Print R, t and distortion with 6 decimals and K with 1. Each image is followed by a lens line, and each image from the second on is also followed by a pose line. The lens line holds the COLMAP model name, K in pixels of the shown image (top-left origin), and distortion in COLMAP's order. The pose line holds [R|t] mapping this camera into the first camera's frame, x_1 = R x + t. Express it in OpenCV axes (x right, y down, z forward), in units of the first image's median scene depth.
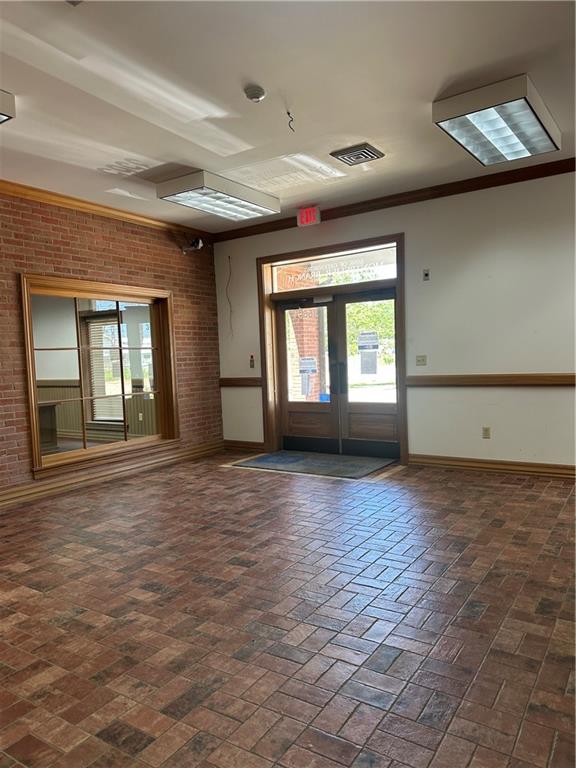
lens RADIAL K [[543.1, 0, 289.5], [0, 543.1, 386.0], [0, 0, 1]] dist [0.049964, -0.065404]
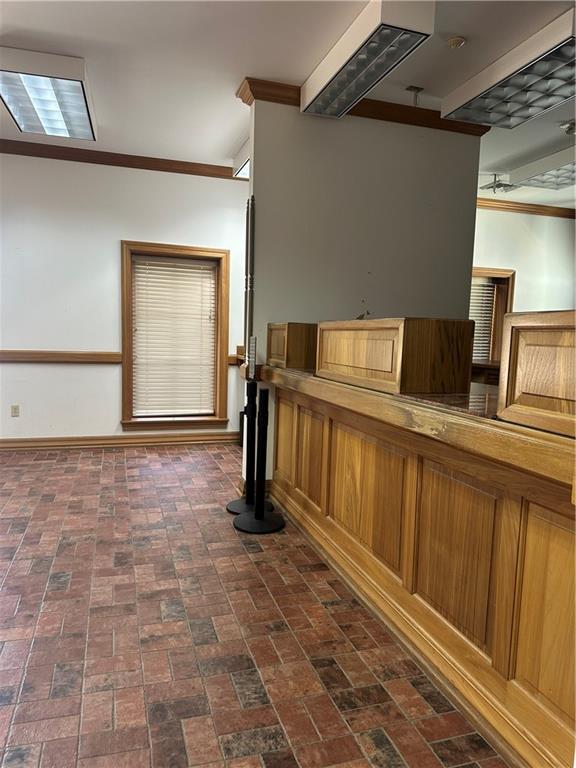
lens RADIAL K [[543.1, 0, 284.0], [0, 543.1, 386.8], [0, 0, 1]] dist [0.049964, -0.065404]
pose [[0.635357, -0.018592, 0.771995, -0.117897], [-0.011745, 0.999362, 0.033733, 0.006859], [-0.772129, -0.030499, 0.634733, 0.031016]]
